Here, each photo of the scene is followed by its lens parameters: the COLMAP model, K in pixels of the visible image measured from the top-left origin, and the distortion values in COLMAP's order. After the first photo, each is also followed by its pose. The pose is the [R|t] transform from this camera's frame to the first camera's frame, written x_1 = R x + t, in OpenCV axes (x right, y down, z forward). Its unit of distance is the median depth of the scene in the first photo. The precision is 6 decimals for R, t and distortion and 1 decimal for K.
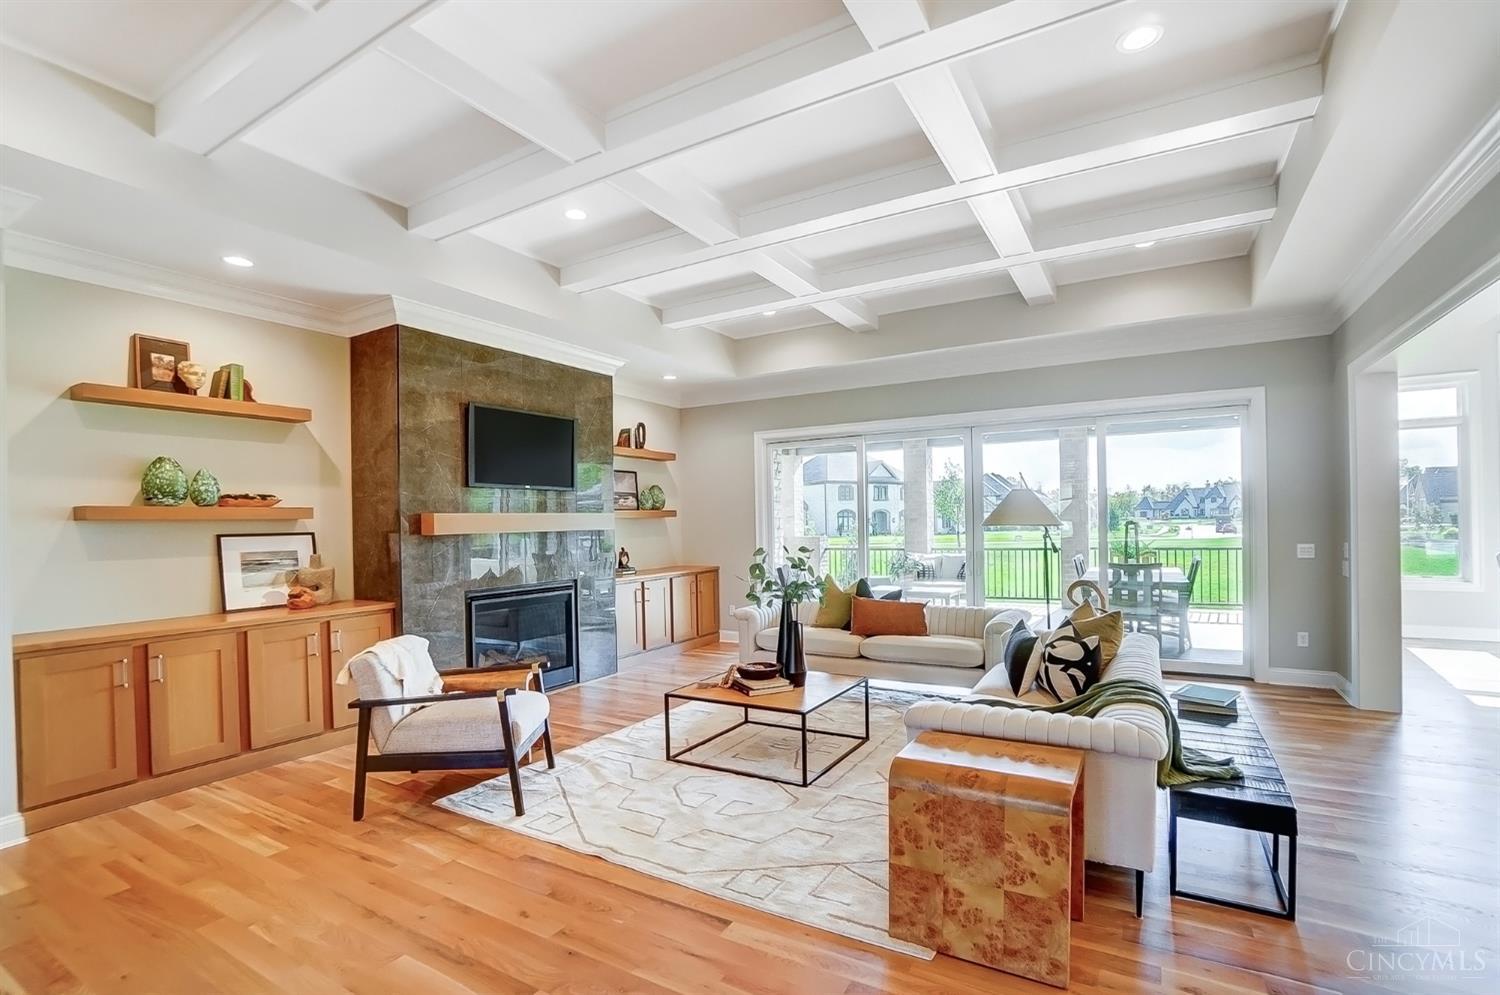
lens RADIAL K [[692.3, 0, 755.5], [0, 692.3, 519.4], [0, 0, 1]] dist [-0.049694, -0.000082]
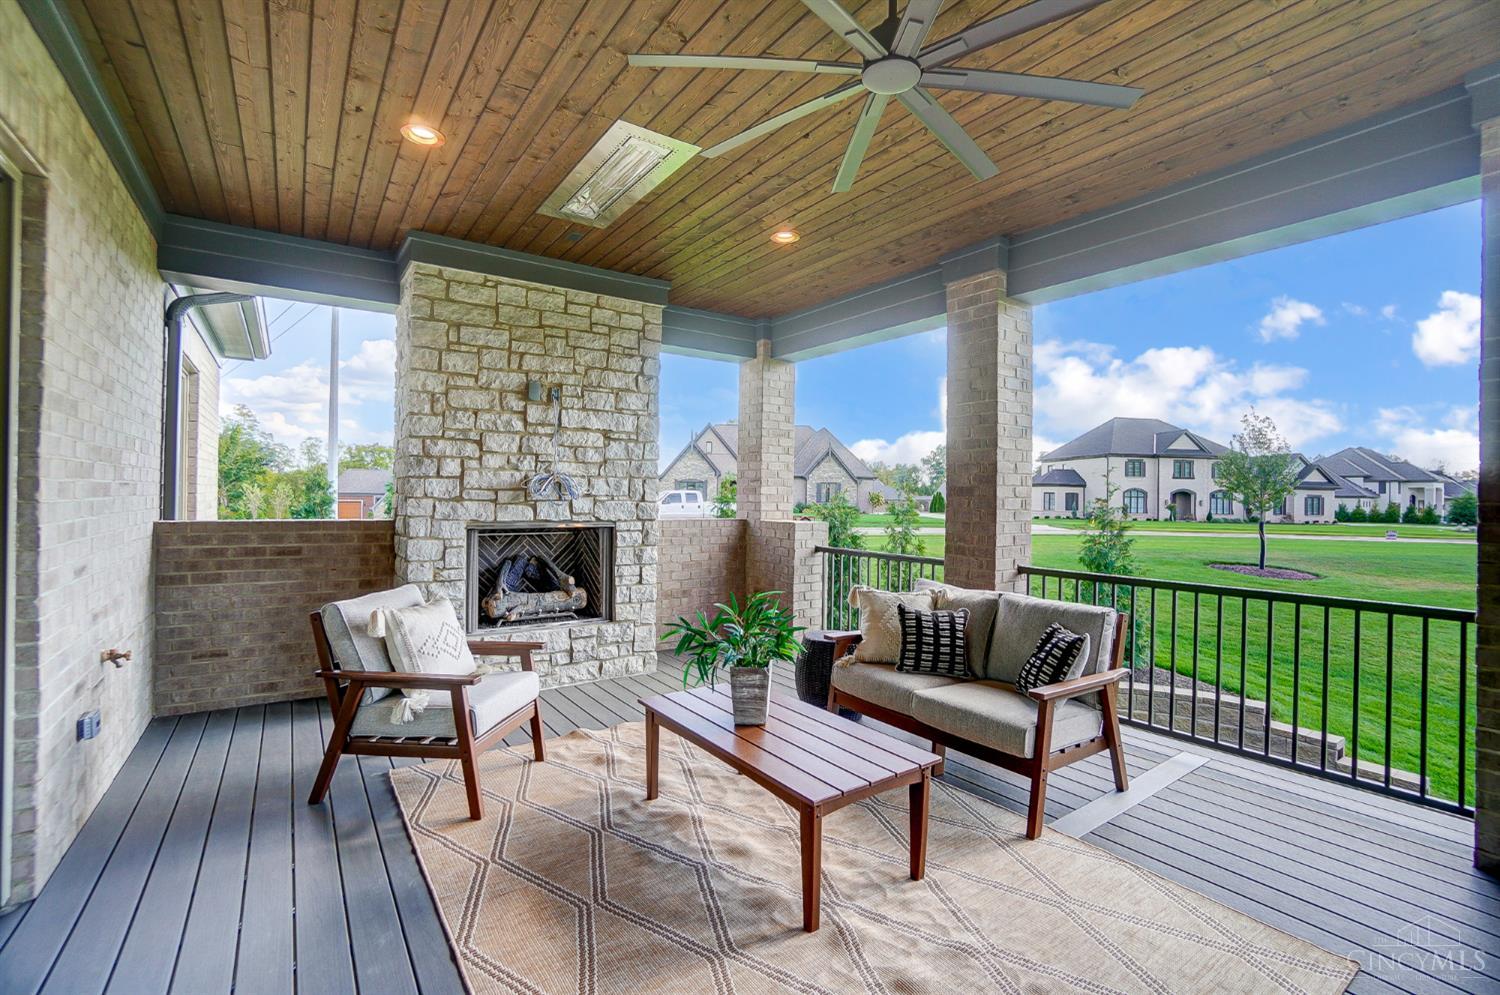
lens RADIAL K [[661.2, 0, 745.0], [0, 661.2, 494.1], [0, 0, 1]] dist [-0.066202, 0.023656]
pose [[0.906072, 0.029204, -0.422114, 0.626427], [-0.028826, 0.999558, 0.007280, 0.007430], [0.422140, 0.005571, 0.906514, 1.451942]]
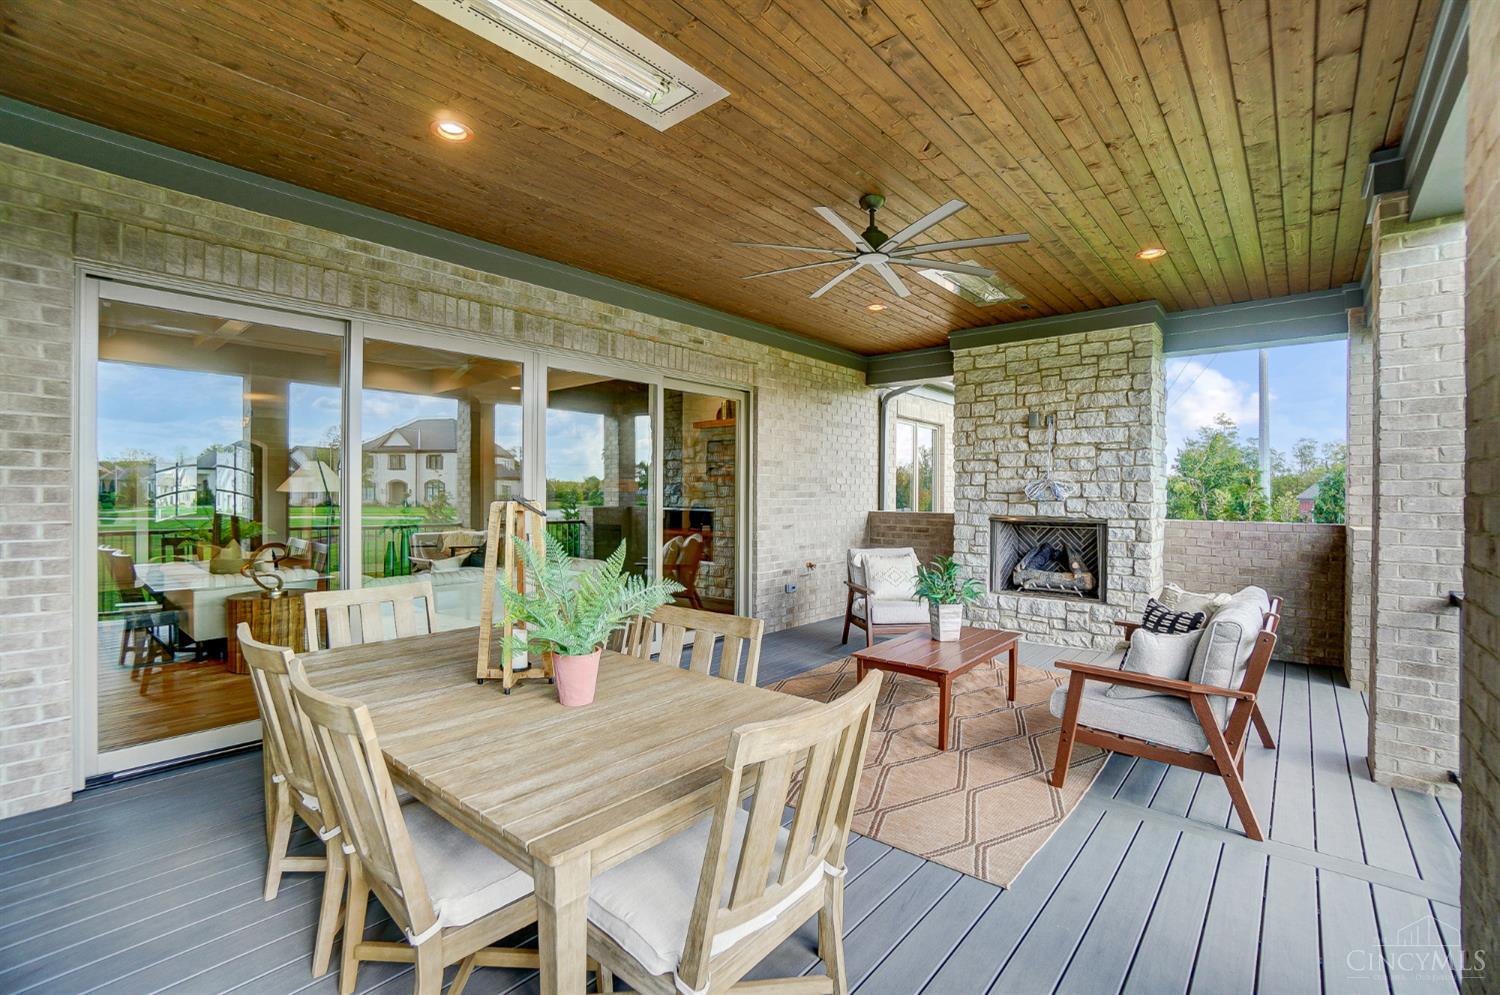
lens RADIAL K [[661.2, 0, 745.0], [0, 661.2, 494.1], [0, 0, 1]] dist [-0.066202, 0.023656]
pose [[-0.182148, 0.019822, -0.983071, 1.265397], [-0.000710, 0.999794, 0.020290, -0.005651], [0.983271, 0.004394, -0.182096, 1.837269]]
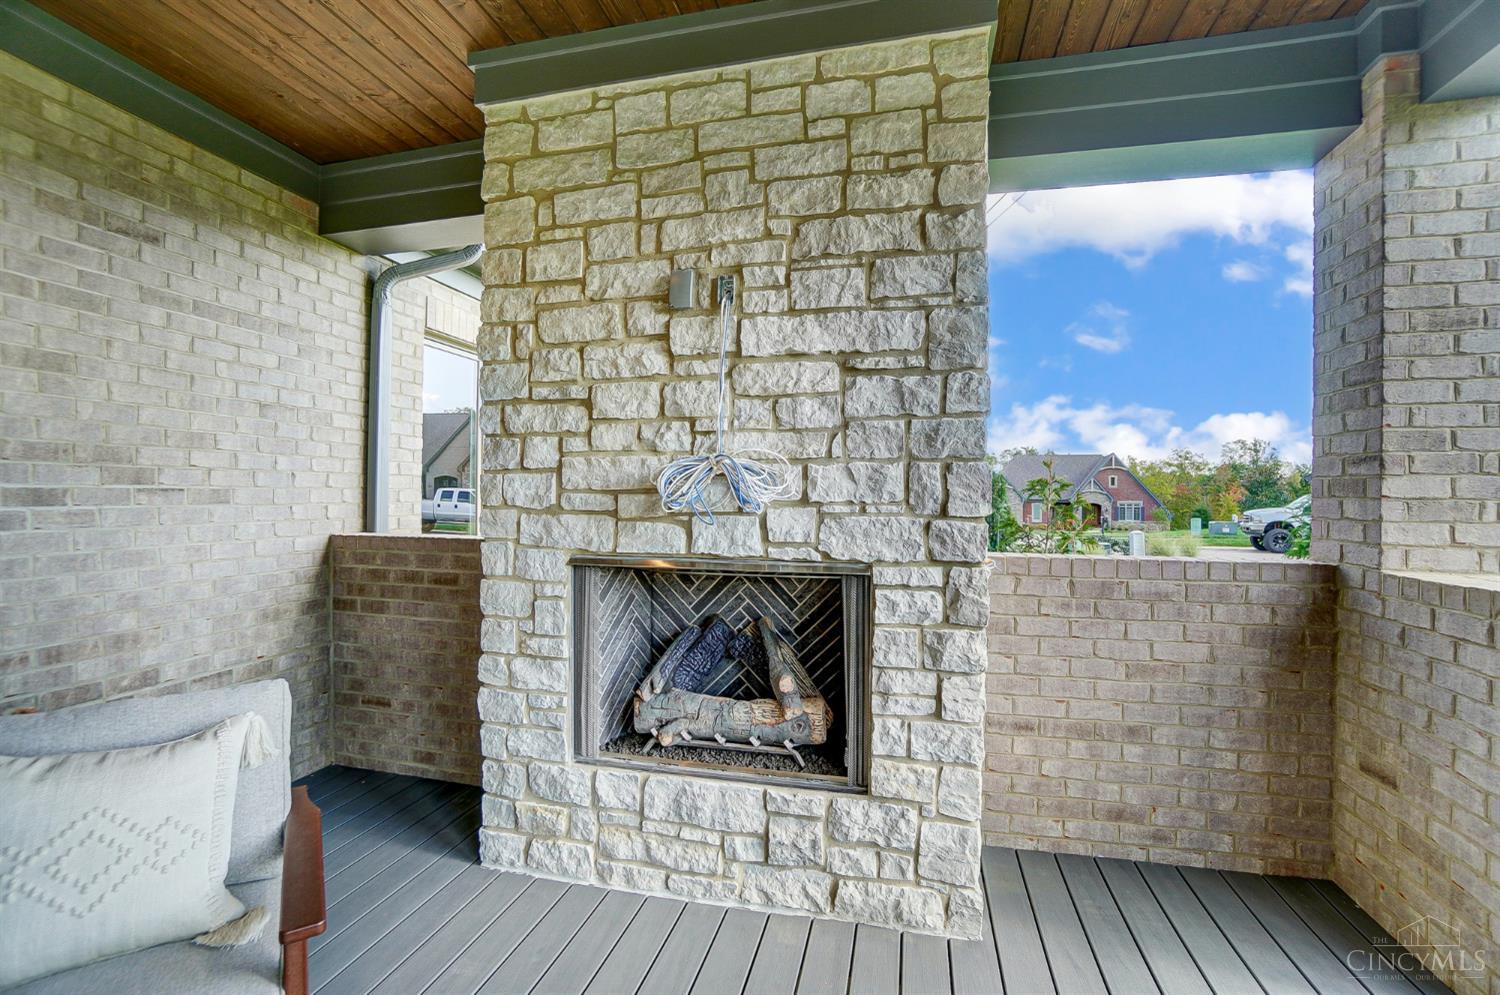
lens RADIAL K [[683.2, 0, 735.6], [0, 683.2, 495.7], [0, 0, 1]] dist [-0.065103, 0.025972]
pose [[0.274833, 0.020508, -0.961273, 0.431744], [-0.010254, 0.999778, 0.018398, 0.010573], [0.961437, 0.004801, 0.274982, 2.050725]]
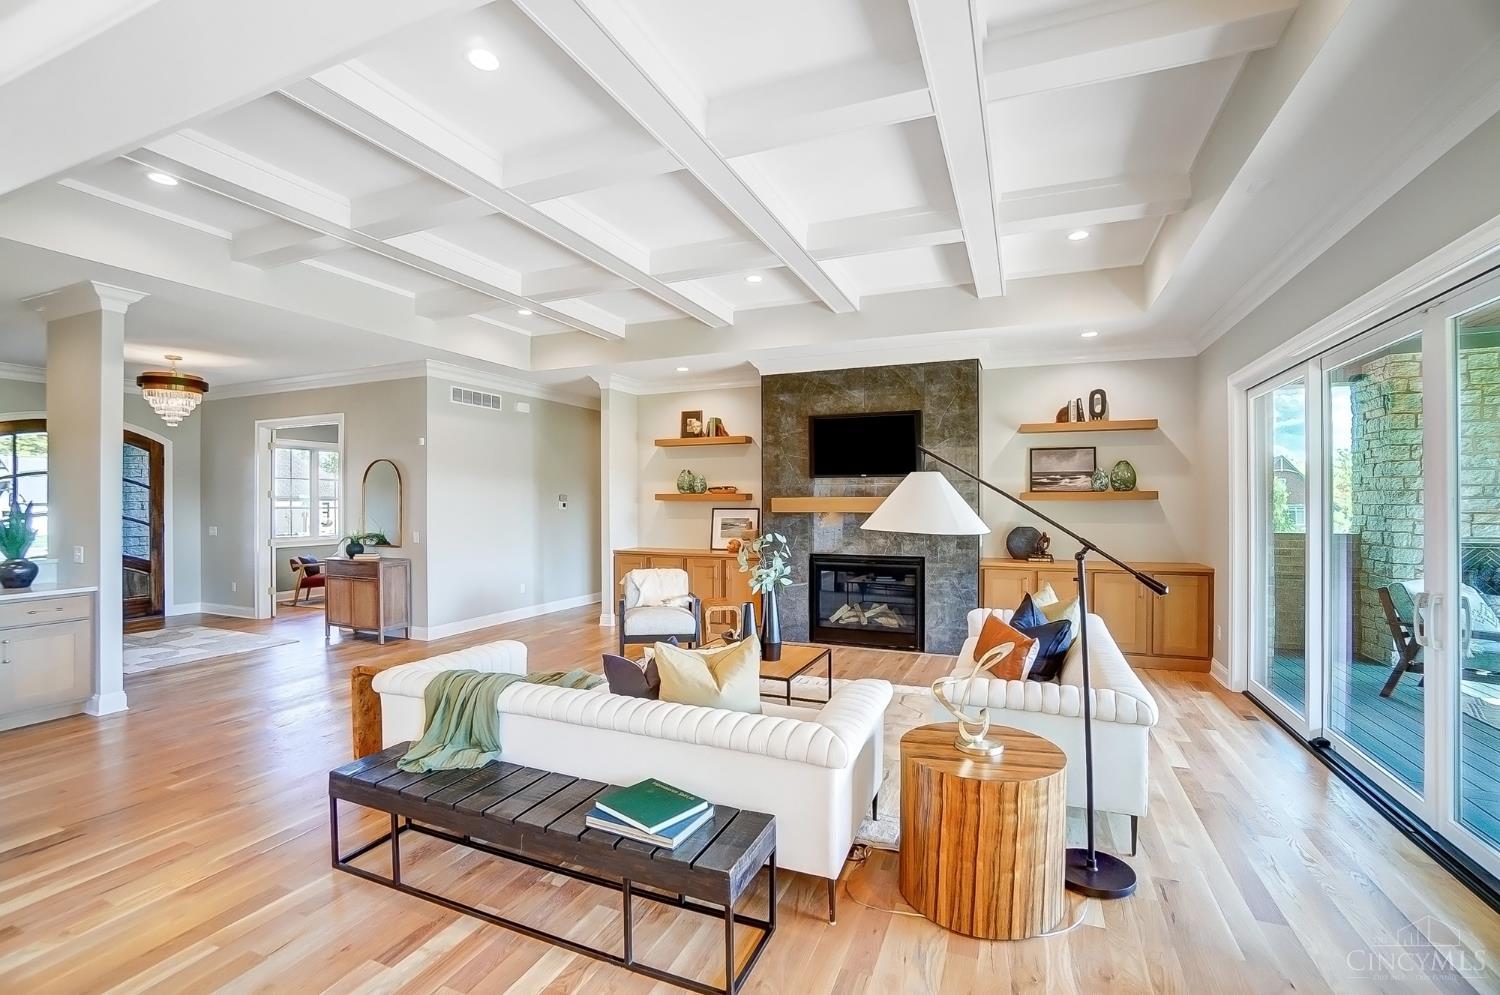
lens RADIAL K [[661.2, 0, 745.0], [0, 661.2, 494.1], [0, 0, 1]] dist [-0.066202, 0.023656]
pose [[0.127488, 0.009274, -0.991797, 0.884806], [0.002687, 0.999949, 0.009695, -0.029120], [0.991836, -0.003901, 0.127457, 0.708777]]
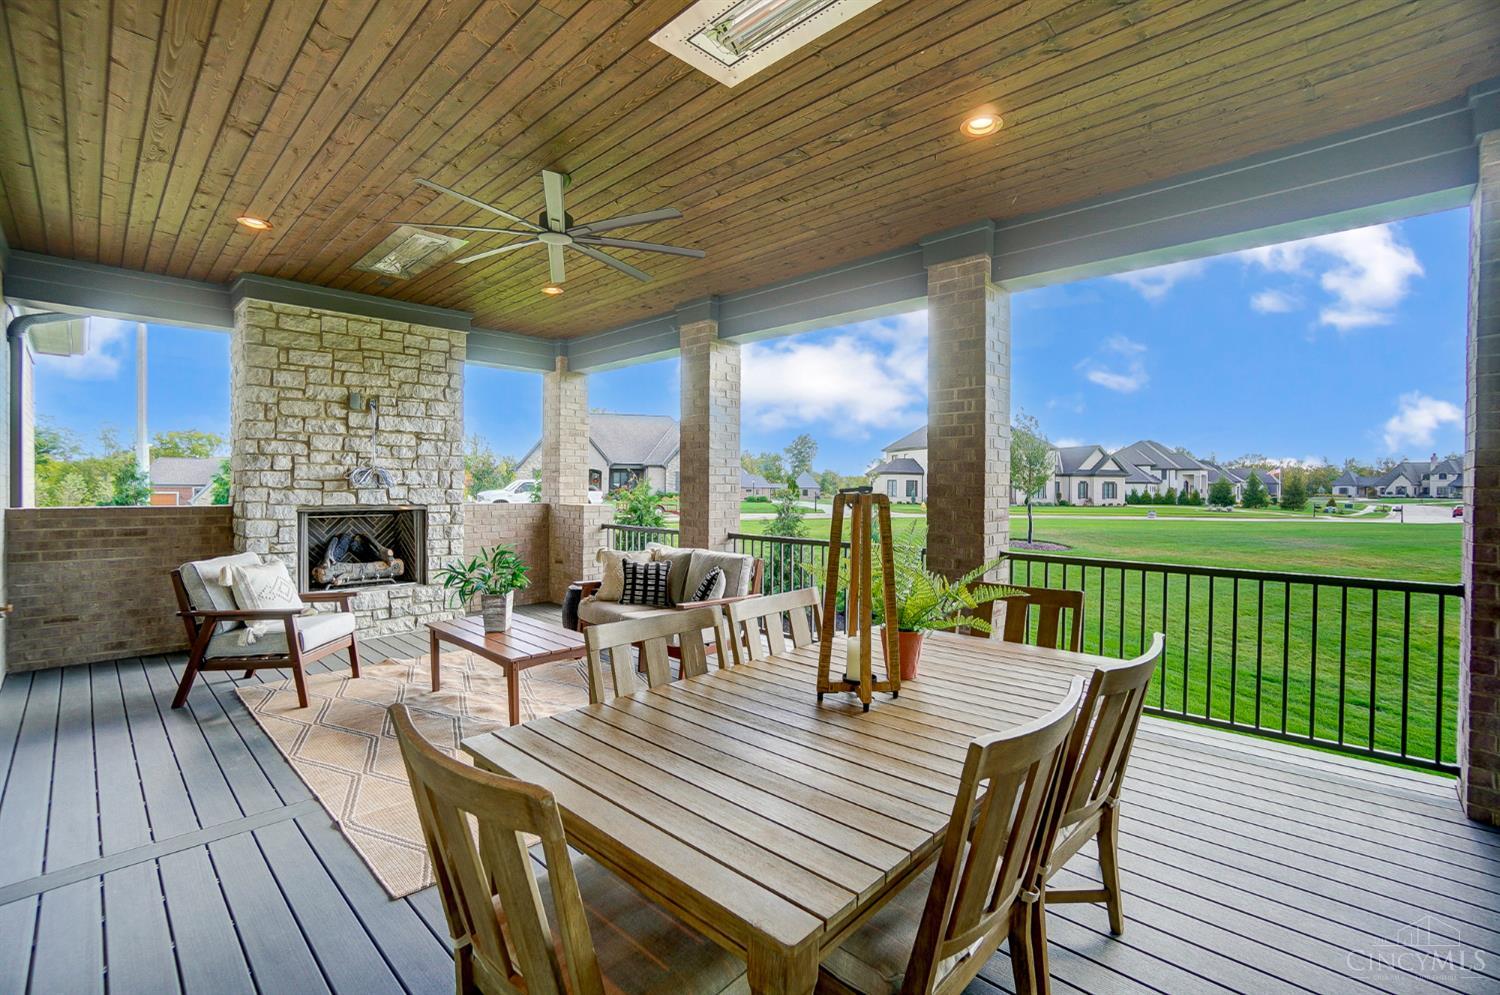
lens RADIAL K [[661.2, 0, 745.0], [0, 661.2, 494.1], [0, 0, 1]] dist [-0.066202, 0.023656]
pose [[0.971185, 0.028395, -0.236628, 0.899653], [-0.024482, 0.999511, 0.019460, 0.002205], [0.237065, -0.013106, 0.971405, 1.221797]]
